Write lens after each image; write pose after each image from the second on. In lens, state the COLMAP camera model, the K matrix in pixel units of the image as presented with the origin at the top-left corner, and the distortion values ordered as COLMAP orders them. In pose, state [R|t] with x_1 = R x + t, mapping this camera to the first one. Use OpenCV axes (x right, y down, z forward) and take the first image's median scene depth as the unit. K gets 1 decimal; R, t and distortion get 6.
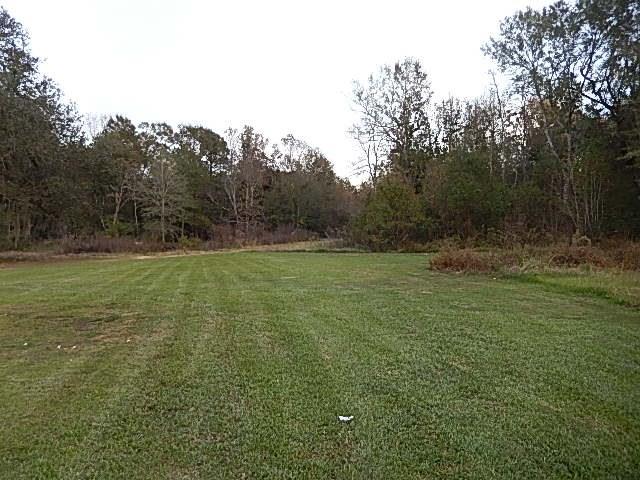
lens RADIAL K [[492.6, 0, 321.4], [0, 492.6, 244.5], [0, 0, 1]] dist [0.027833, -0.001417]
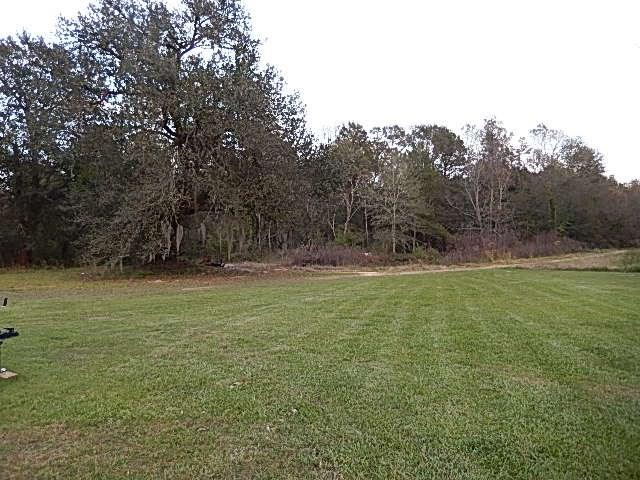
lens RADIAL K [[492.6, 0, 321.4], [0, 492.6, 244.5], [0, 0, 1]] dist [0.027833, -0.001417]
pose [[0.898678, -0.000920, -0.438609, -0.036059], [-0.008180, 0.999789, -0.018857, -0.001998], [0.438533, 0.020534, 0.898480, 0.107623]]
